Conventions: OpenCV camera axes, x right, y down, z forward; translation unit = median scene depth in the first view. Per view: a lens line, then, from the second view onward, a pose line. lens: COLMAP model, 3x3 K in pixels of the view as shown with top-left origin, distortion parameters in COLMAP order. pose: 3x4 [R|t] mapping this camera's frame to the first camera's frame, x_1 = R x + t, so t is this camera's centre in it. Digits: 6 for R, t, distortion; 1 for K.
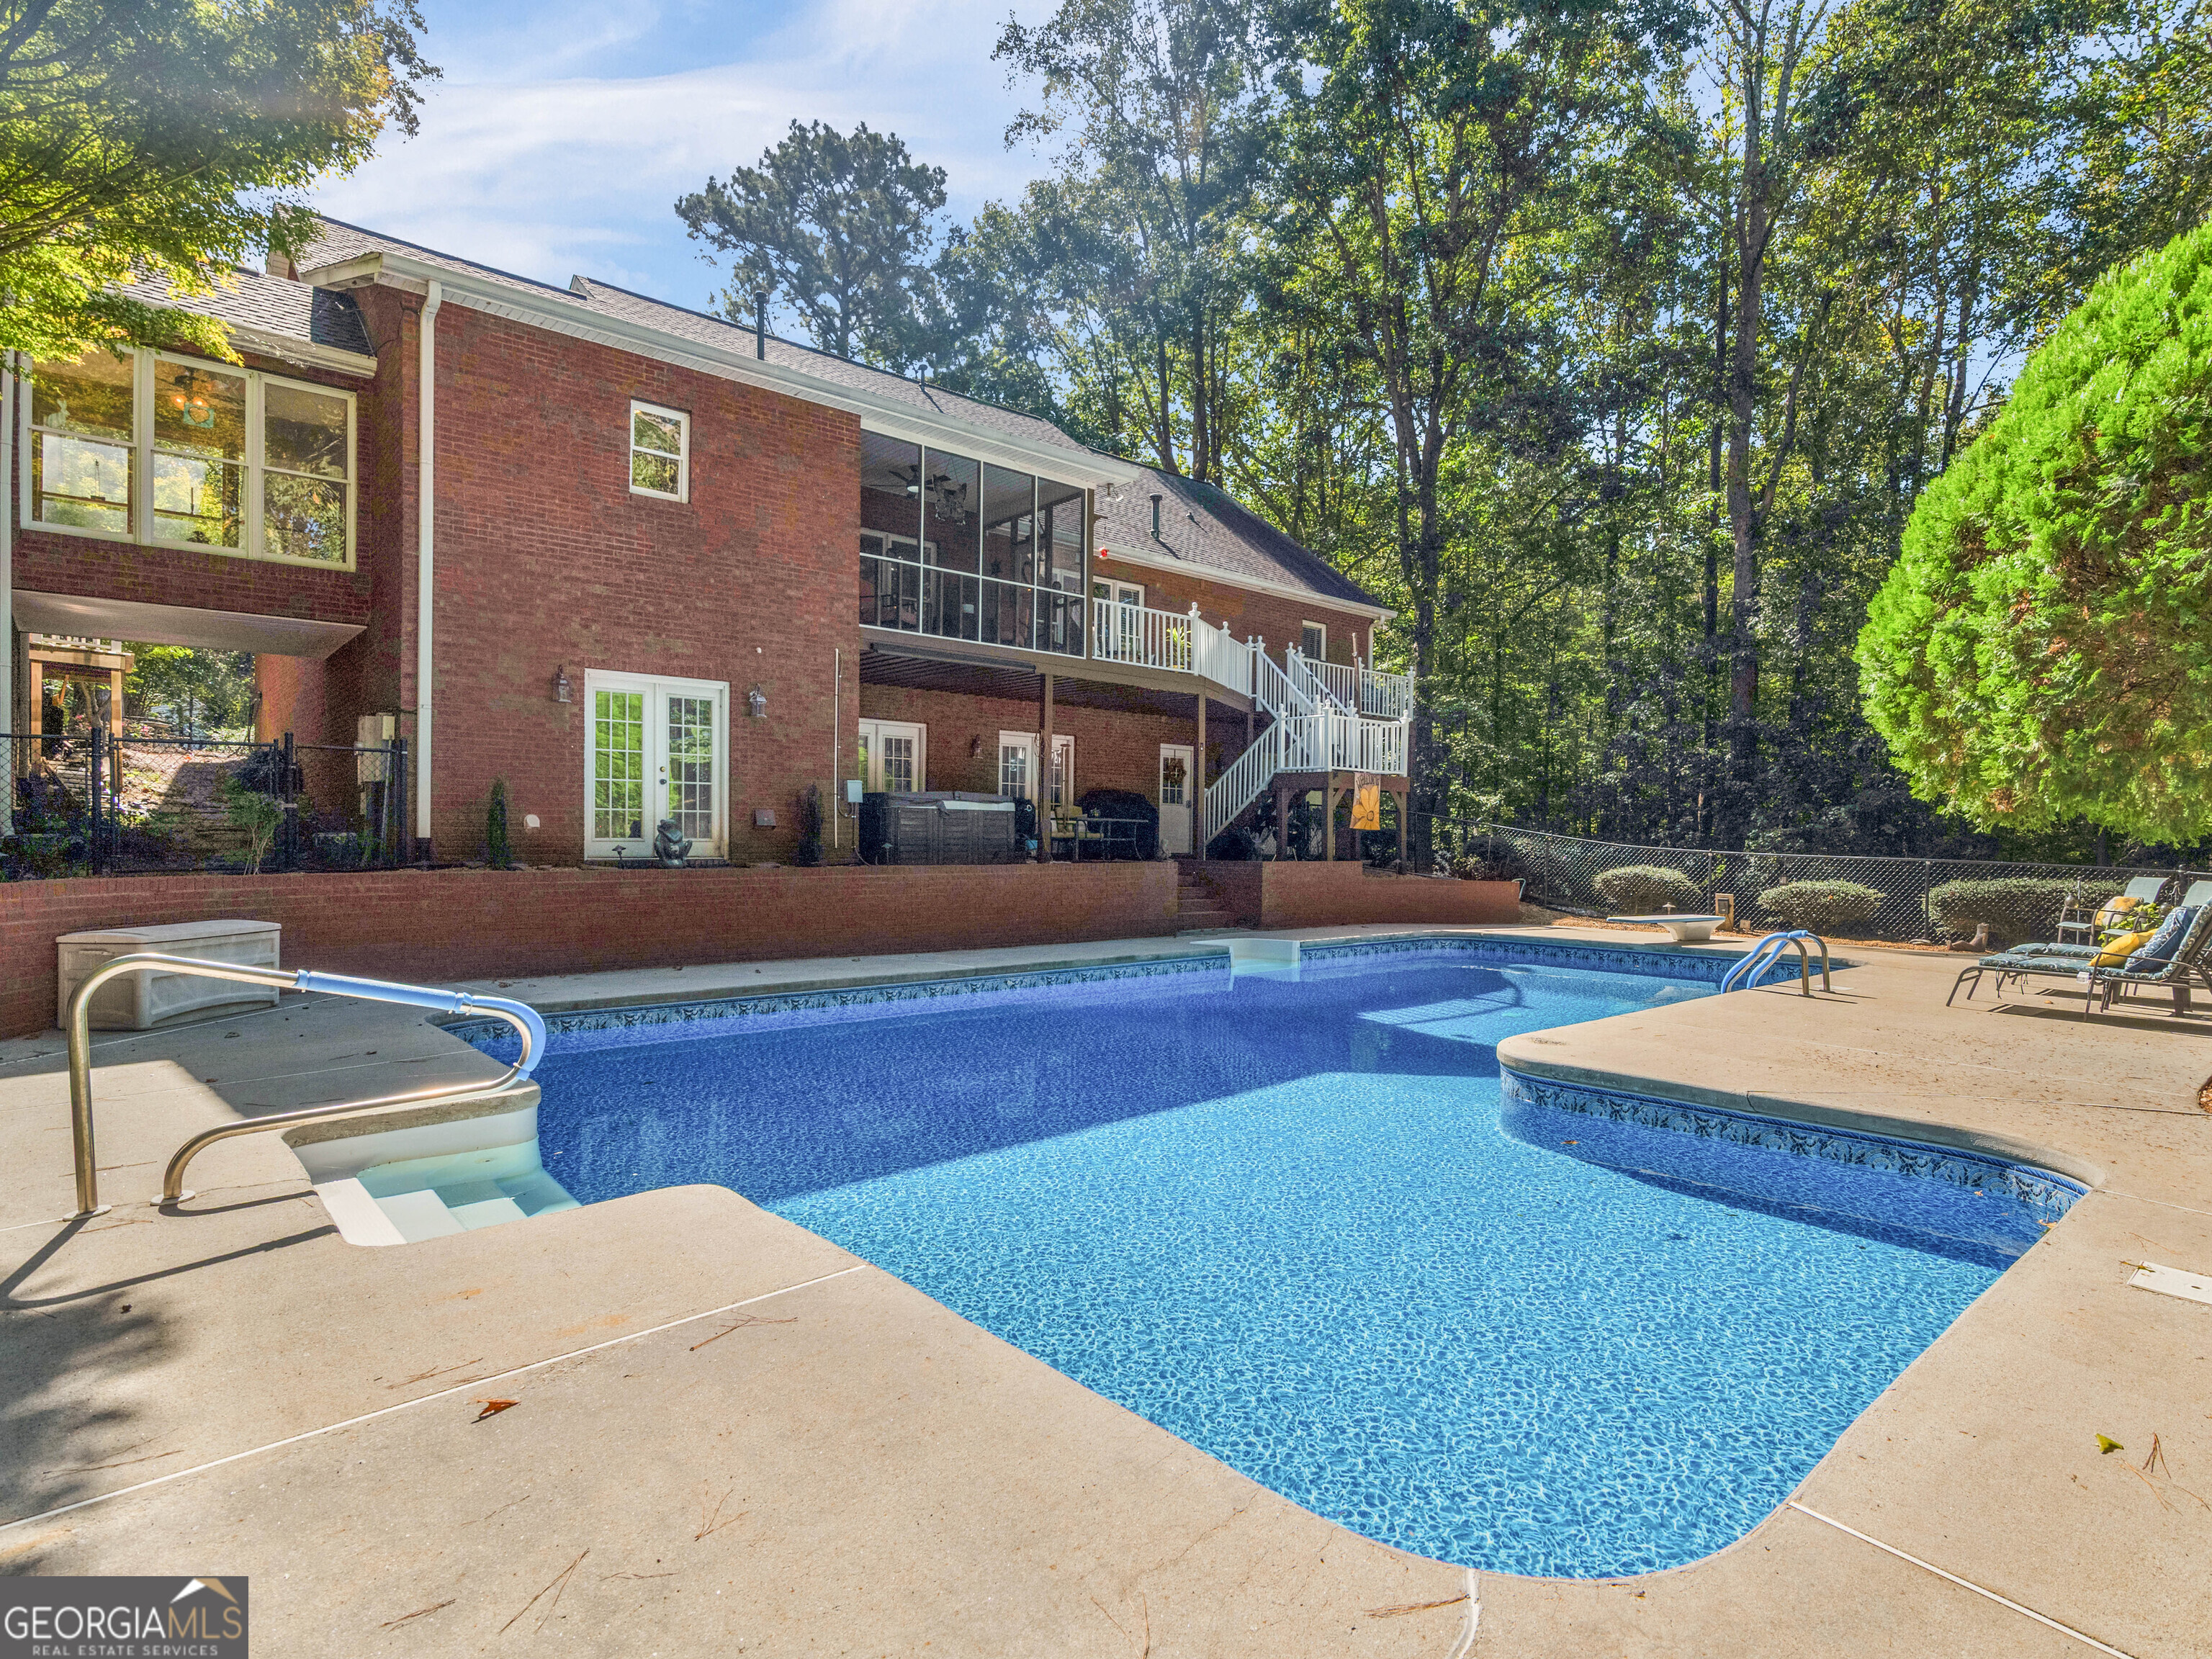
lens RADIAL K [[1160.0, 0, 1106.6], [0, 1160.0, 842.1], [0, 0, 1]] dist [0.004357, -0.000509]
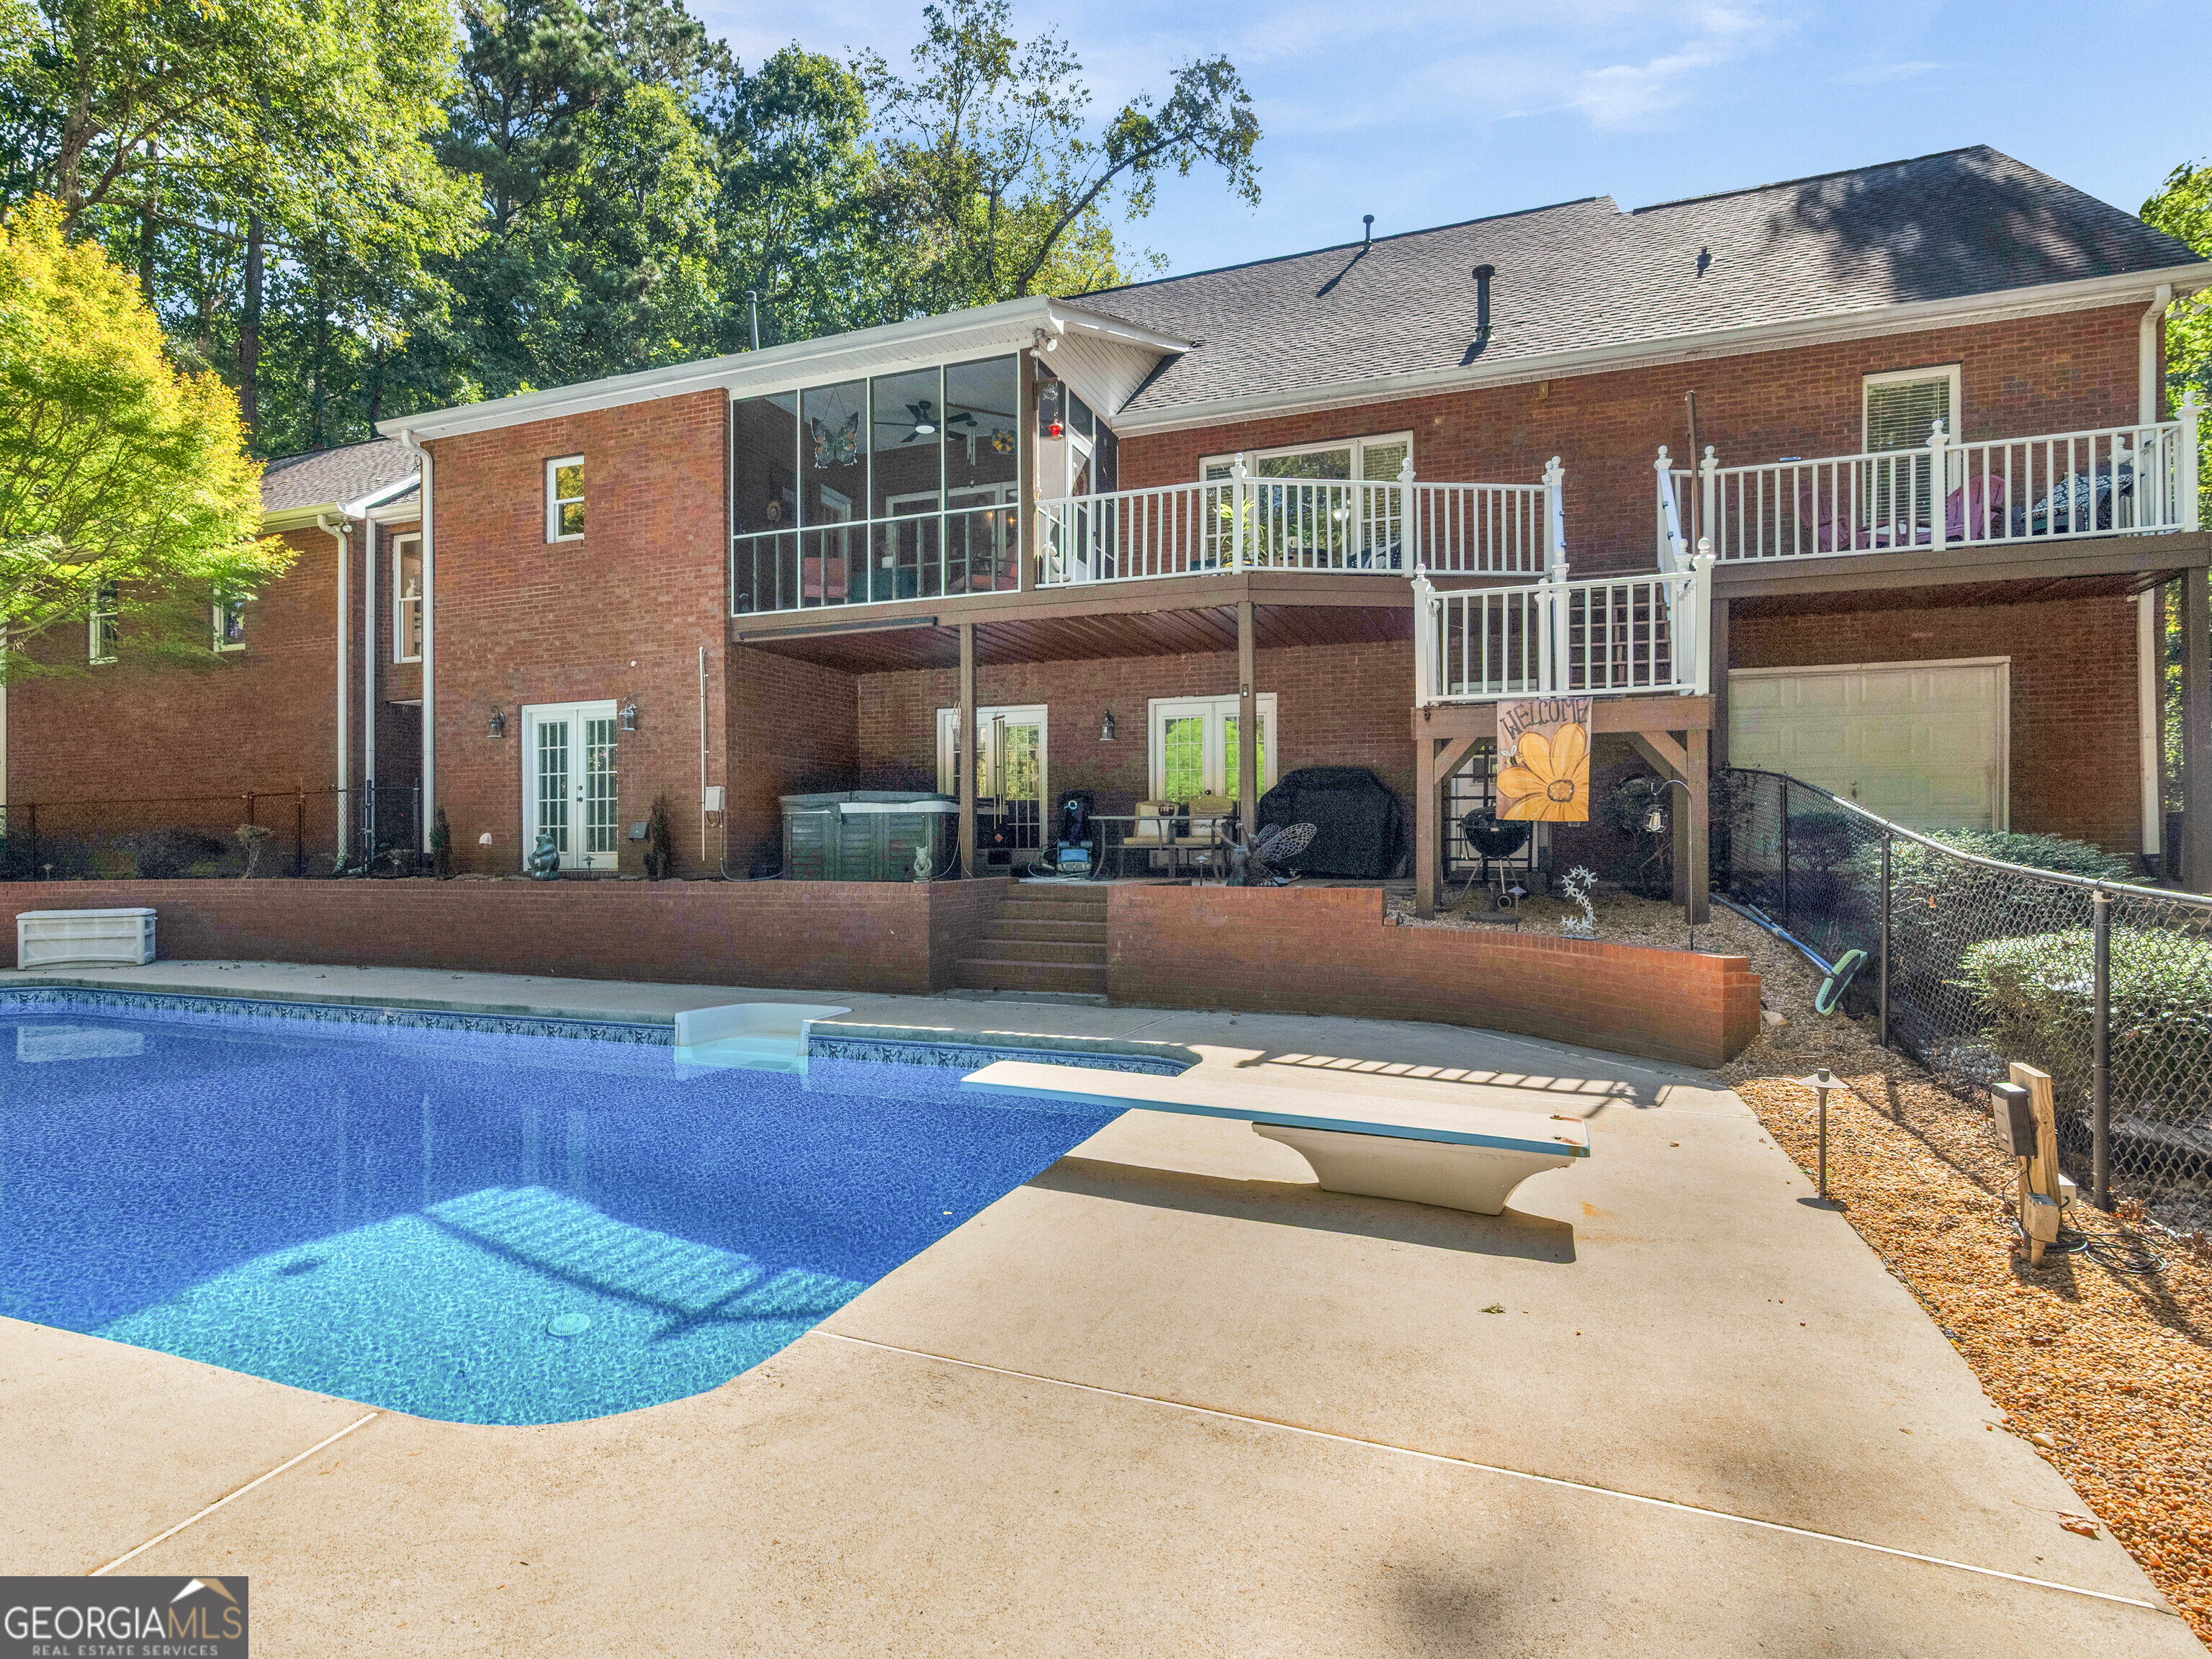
lens RADIAL K [[1160.0, 0, 1092.6], [0, 1160.0, 841.5], [0, 0, 1]] dist [0.004357, -0.000509]
pose [[0.468231, -0.010971, -0.883538, 0.682101], [0.006836, 0.999938, -0.008794, 0.000458], [0.883580, -0.001922, 0.468277, 0.774116]]
